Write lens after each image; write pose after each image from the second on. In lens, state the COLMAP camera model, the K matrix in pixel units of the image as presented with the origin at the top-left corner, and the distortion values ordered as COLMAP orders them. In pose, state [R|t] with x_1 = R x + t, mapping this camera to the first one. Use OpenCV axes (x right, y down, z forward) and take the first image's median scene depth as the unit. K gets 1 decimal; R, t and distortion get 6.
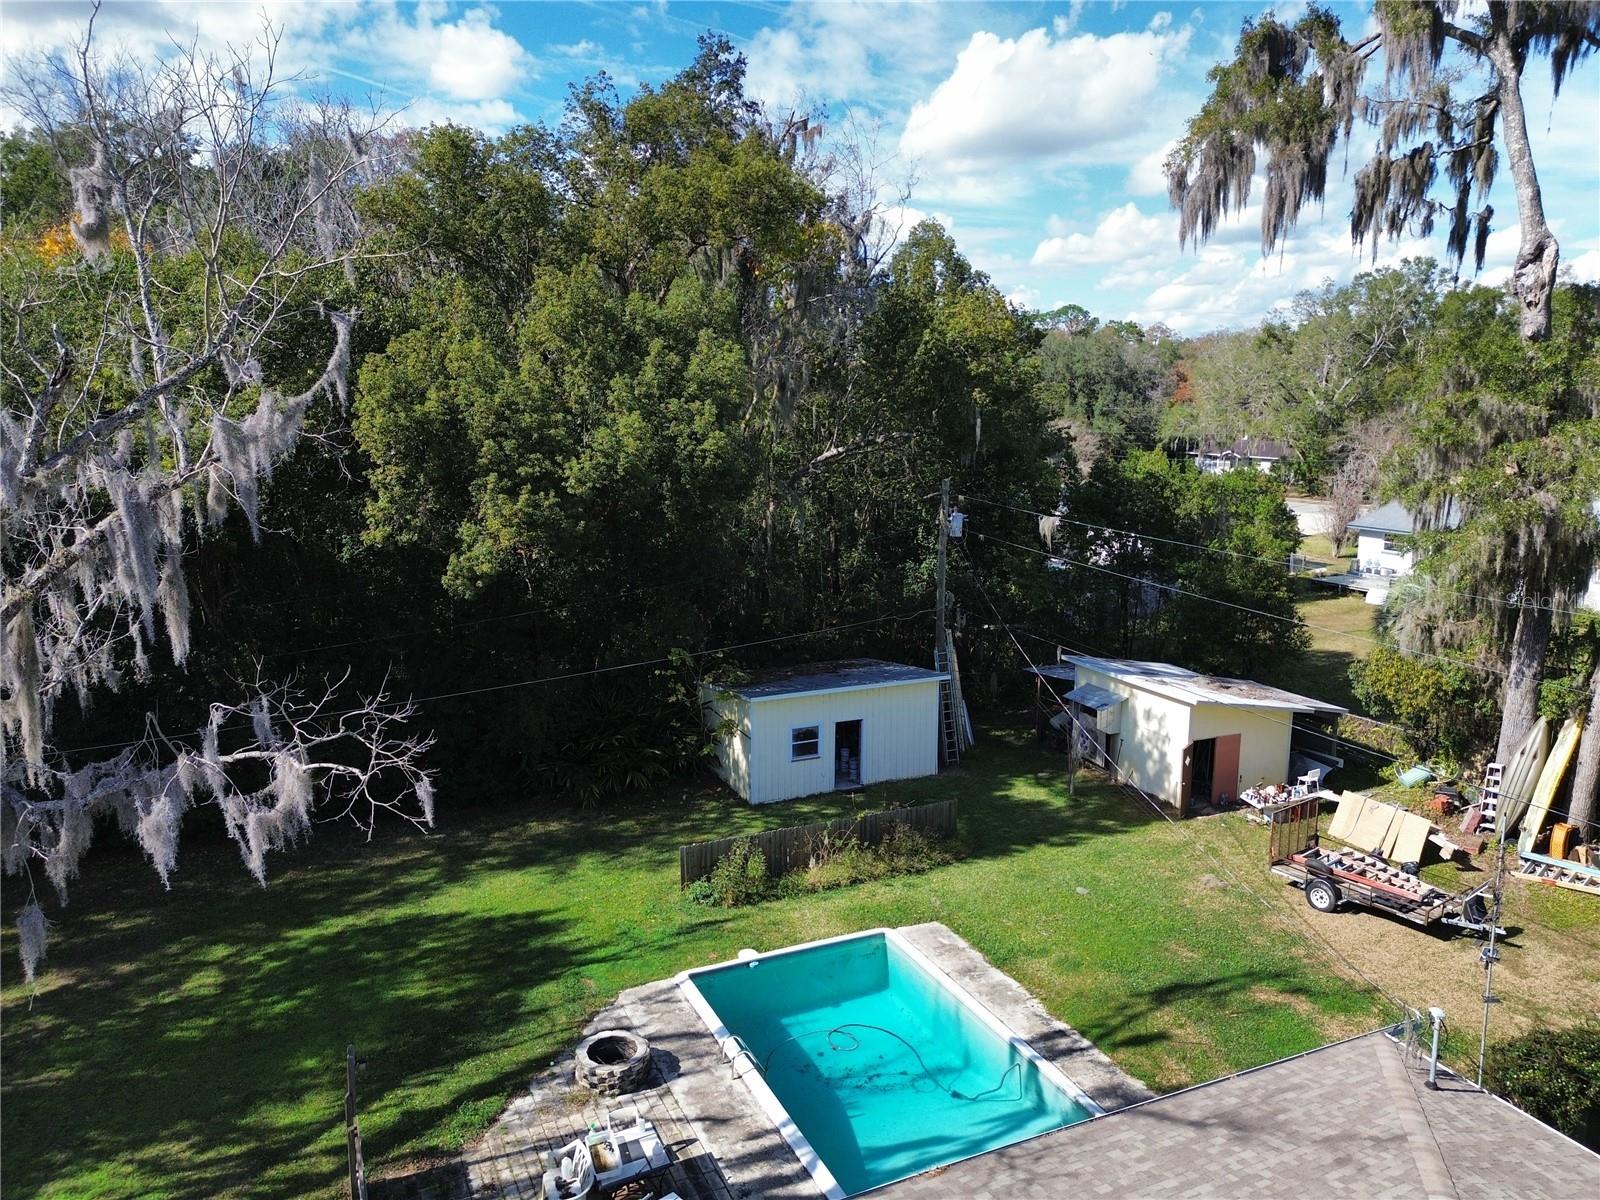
lens RADIAL K [[1125.8, 0, 800.0], [0, 1125.8, 600.0], [0, 0, 1]] dist [0.077376, -0.090427]
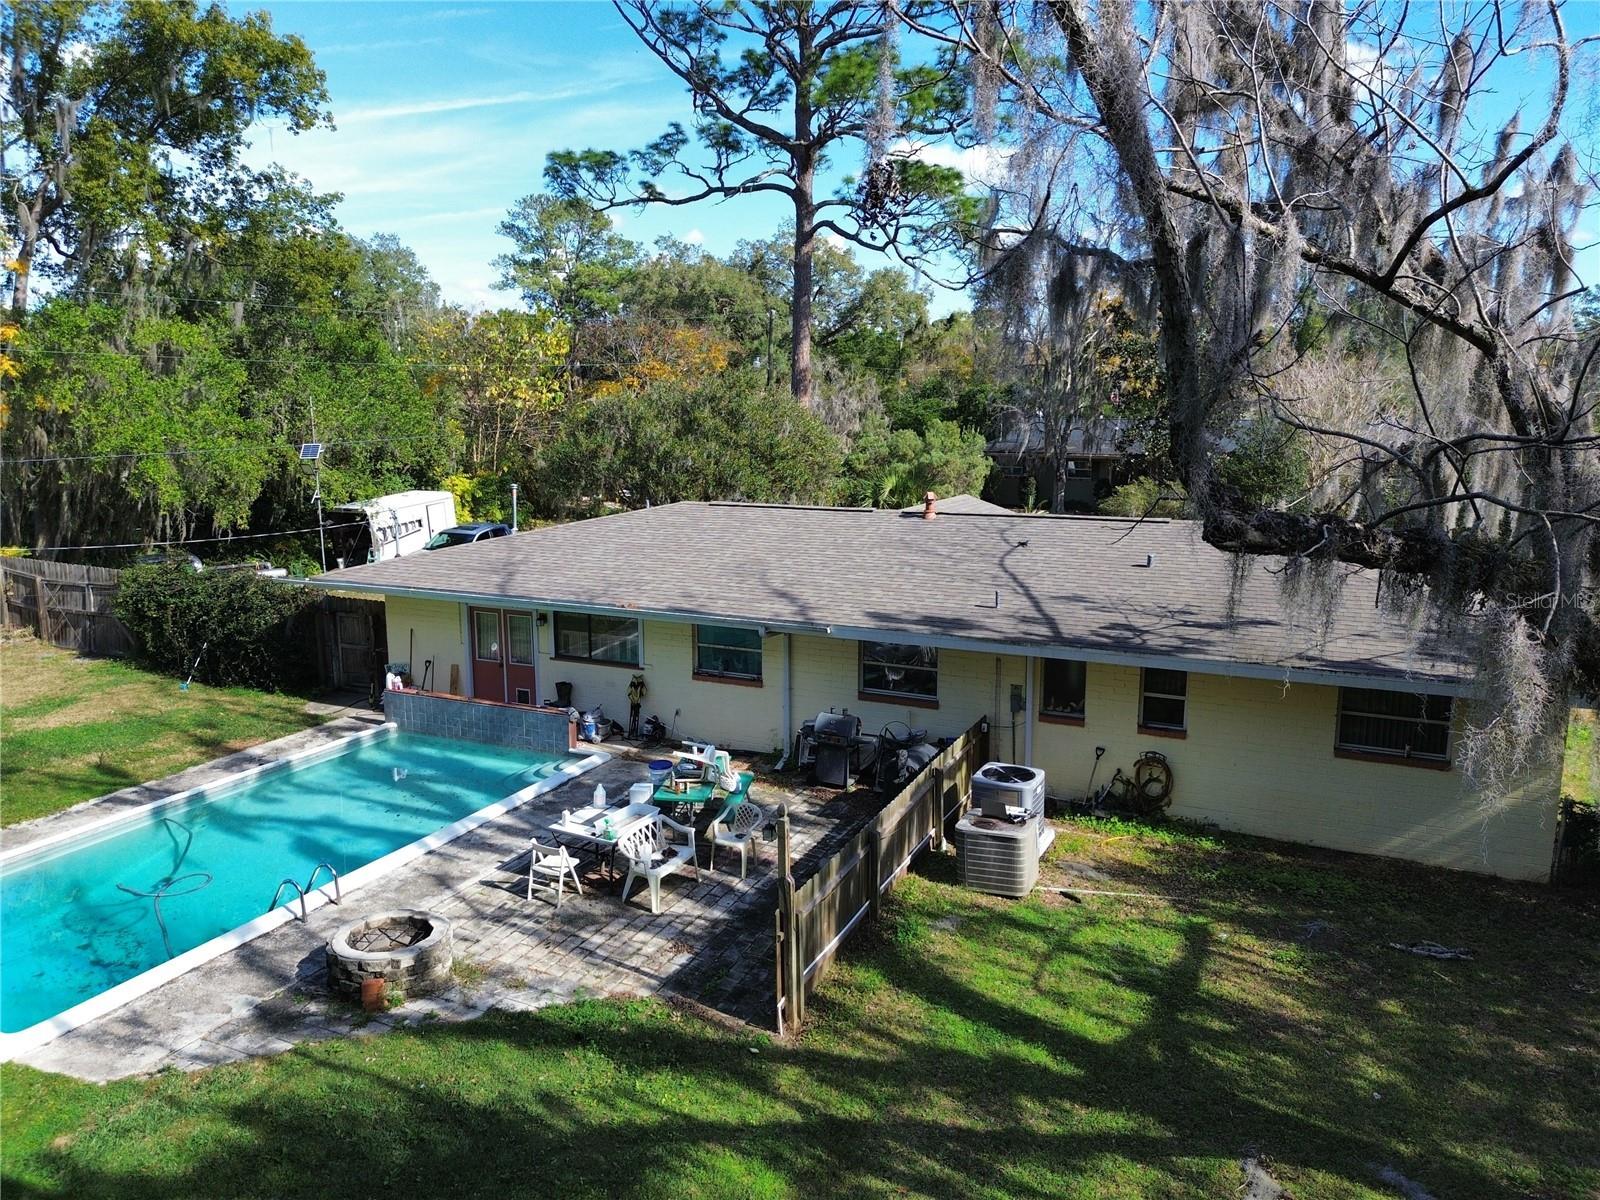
lens RADIAL K [[1125.8, 0, 800.0], [0, 1125.8, 600.0], [0, 0, 1]] dist [0.077376, -0.090427]
pose [[-0.648813, -0.135531, 0.748781, -0.488332], [0.131388, 0.949279, 0.285669, 0.047943], [-0.749519, 0.283726, -0.598098, 0.750788]]
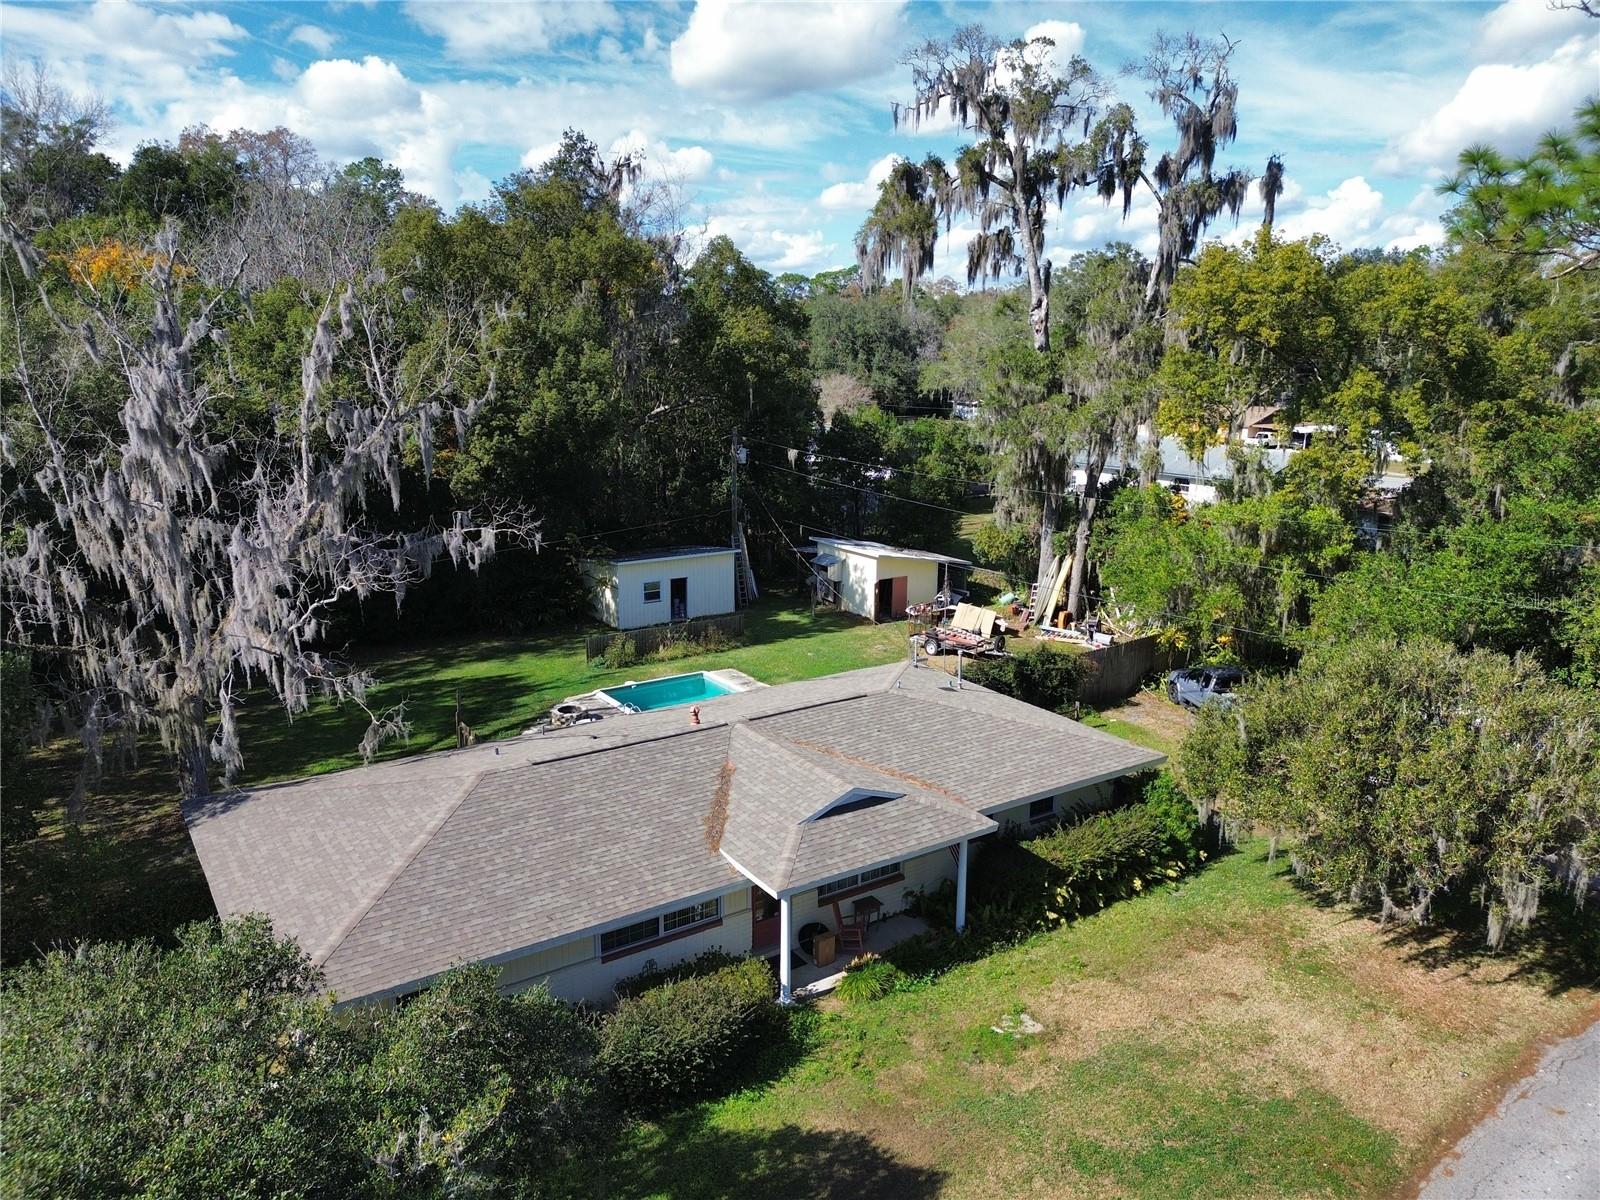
lens RADIAL K [[1129.1, 0, 798.9], [0, 1129.1, 605.9], [0, 0, 1]] dist [0.058047, -0.052688]
pose [[0.986611, -0.032030, 0.159913, -0.050575], [0.023559, 0.998231, 0.054591, 0.070541], [-0.161378, -0.050092, 0.985621, -0.695028]]
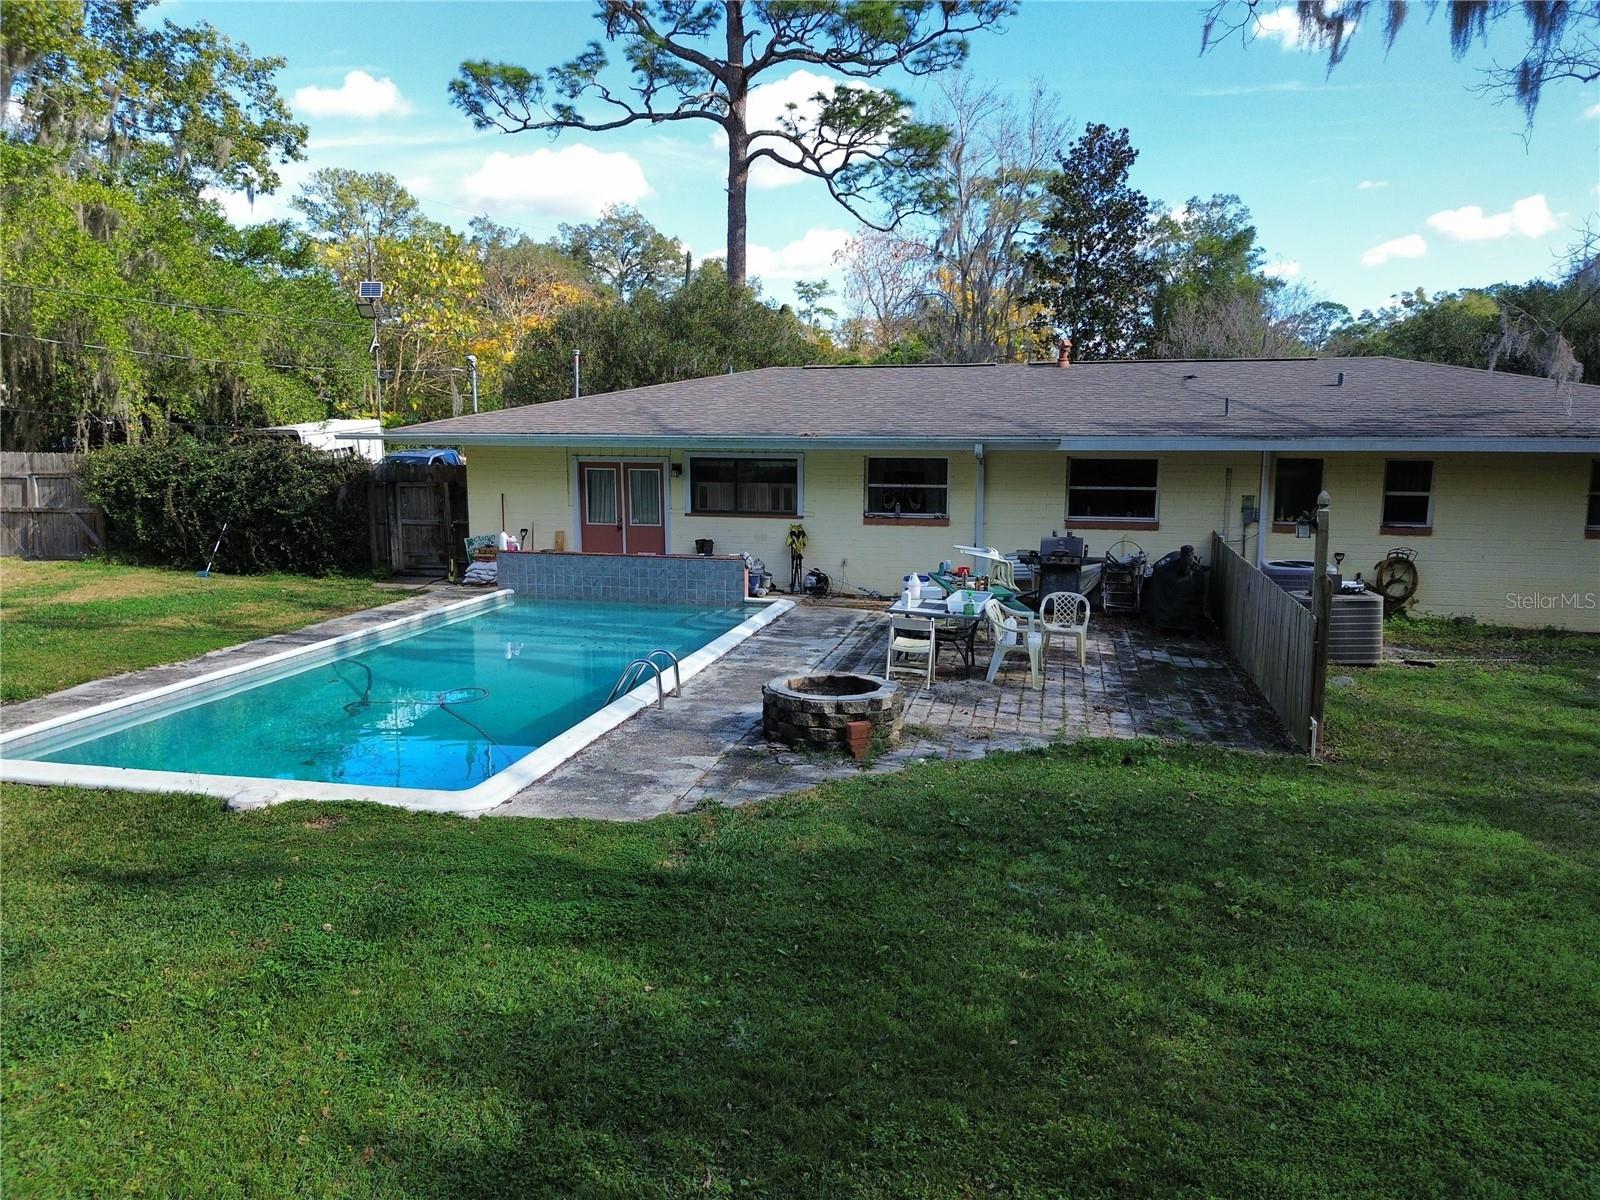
lens RADIAL K [[1125.8, 0, 800.0], [0, 1125.8, 600.0], [0, 0, 1]] dist [0.077376, -0.090427]
pose [[-0.789844, -0.097938, 0.605438, -0.300558], [0.103878, 0.951542, 0.289442, 0.133995], [-0.604447, 0.291506, -0.741396, 0.900578]]
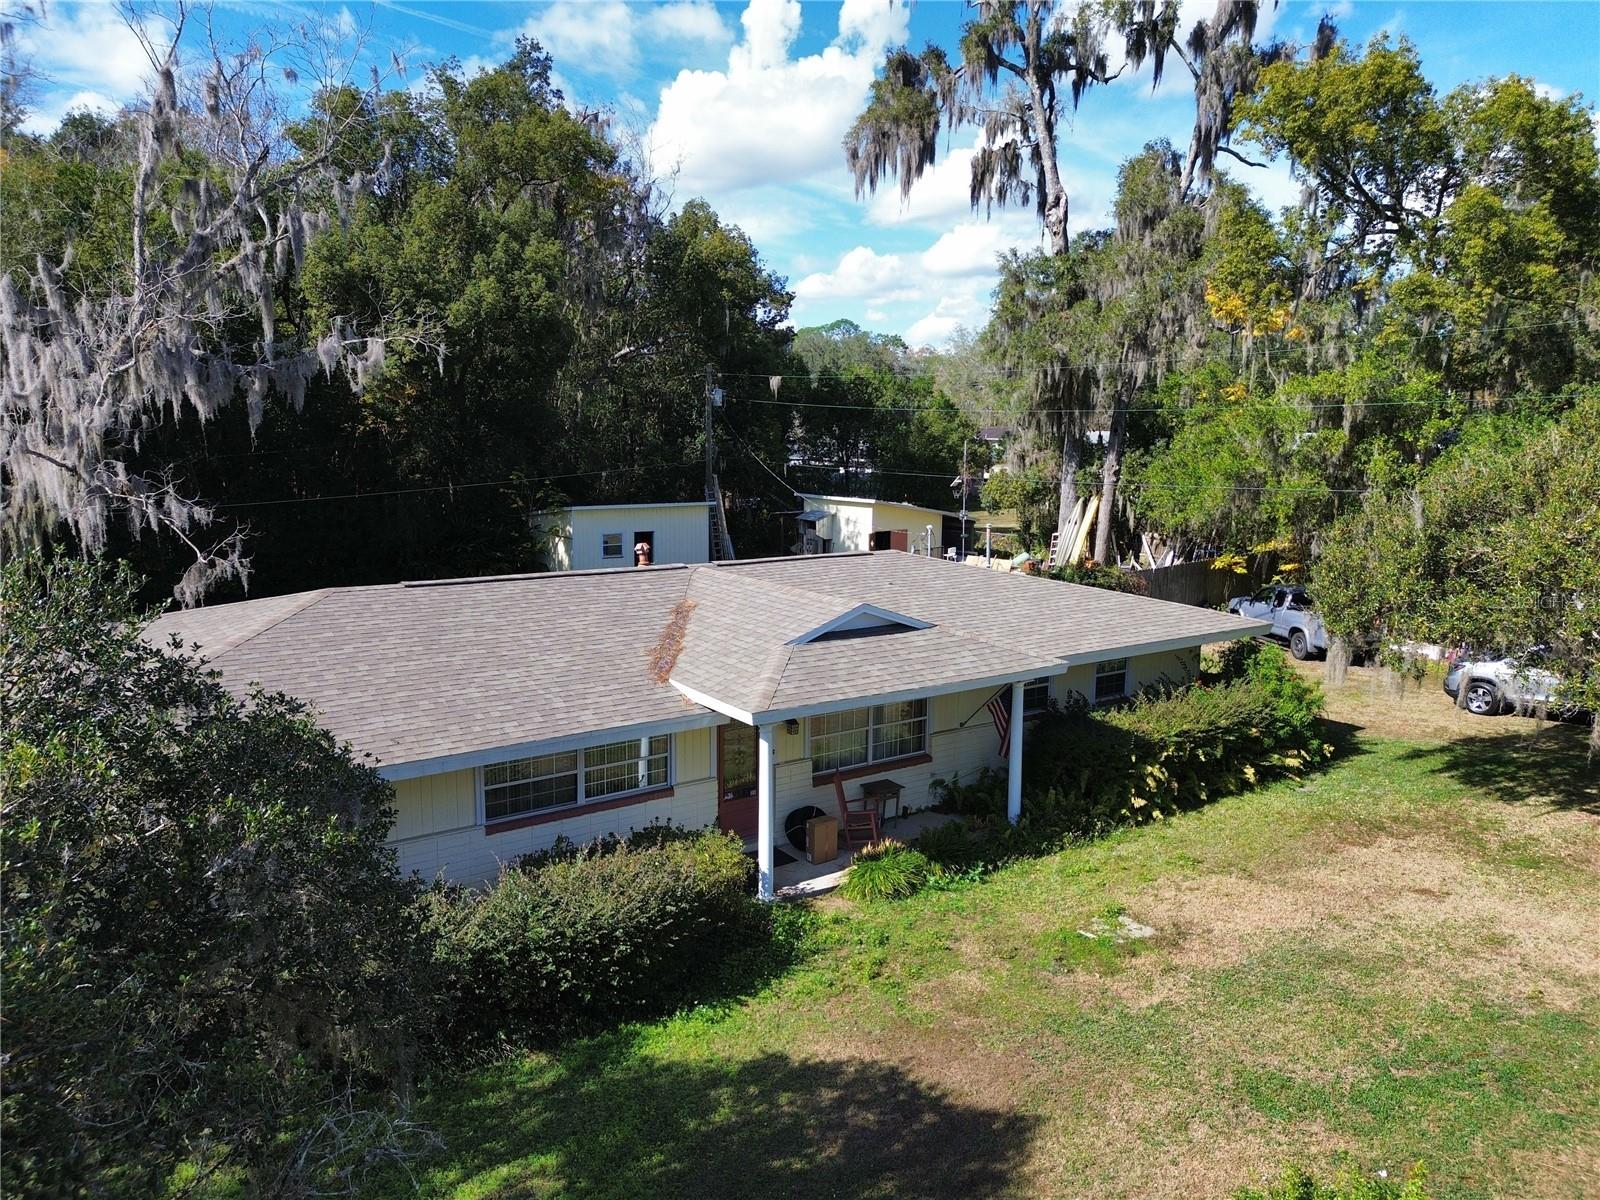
lens RADIAL K [[1129.1, 0, 798.9], [0, 1129.1, 605.9], [0, 0, 1]] dist [0.058047, -0.052688]
pose [[0.983986, -0.023703, 0.176663, -0.017712], [0.027141, 0.999486, -0.017072, 0.255625], [-0.176168, 0.021594, 0.984123, -0.458814]]
